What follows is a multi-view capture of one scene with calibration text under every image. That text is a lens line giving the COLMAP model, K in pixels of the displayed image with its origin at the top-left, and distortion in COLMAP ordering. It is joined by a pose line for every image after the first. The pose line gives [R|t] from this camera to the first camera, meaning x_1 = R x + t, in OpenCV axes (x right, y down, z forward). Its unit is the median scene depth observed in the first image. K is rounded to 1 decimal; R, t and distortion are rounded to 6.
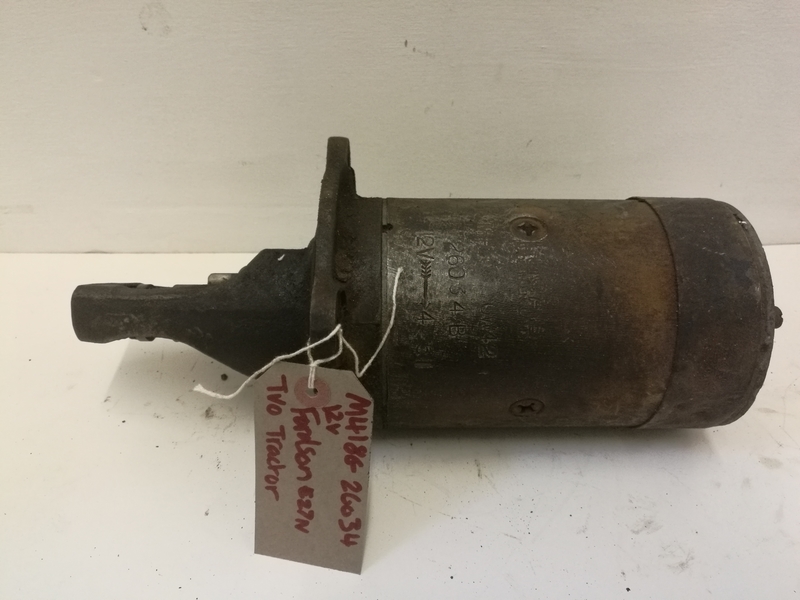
lens RADIAL K [[642.7, 0, 403.2], [0, 642.7, 295.4], [0, 0, 1]] dist [0.001495, 0.064775]
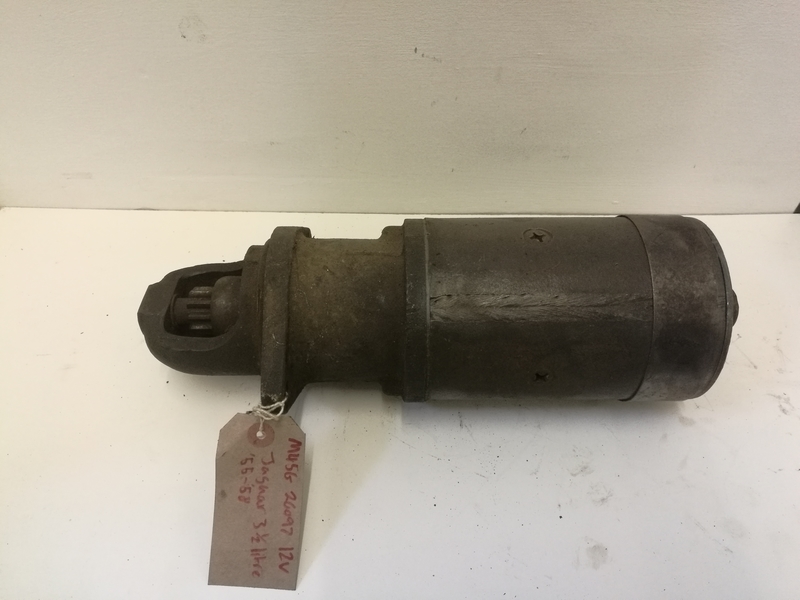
lens RADIAL K [[642.7, 0, 398.3], [0, 642.7, 295.0], [0, 0, 1]] dist [0.001495, 0.064775]
pose [[0.999393, 0.027304, -0.021656, 0.010230], [-0.021614, 0.973091, 0.229404, -0.240482], [0.027336, -0.228797, 0.973090, -0.187516]]
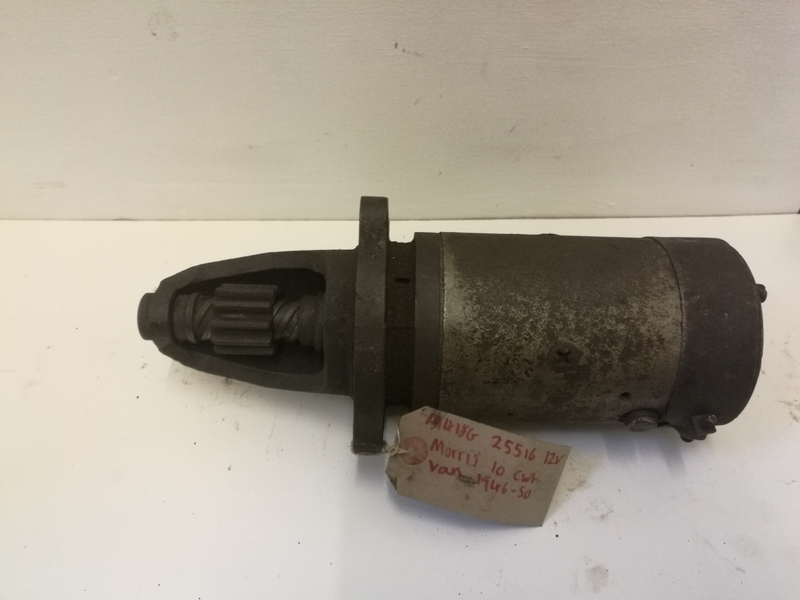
lens RADIAL K [[642.7, 0, 405.0], [0, 642.7, 293.9], [0, 0, 1]] dist [0.001495, 0.064775]
pose [[0.999585, 0.012058, -0.026162, 0.053751], [-0.006972, 0.982441, 0.186445, -0.189897], [0.027951, -0.186186, 0.982117, -0.131871]]
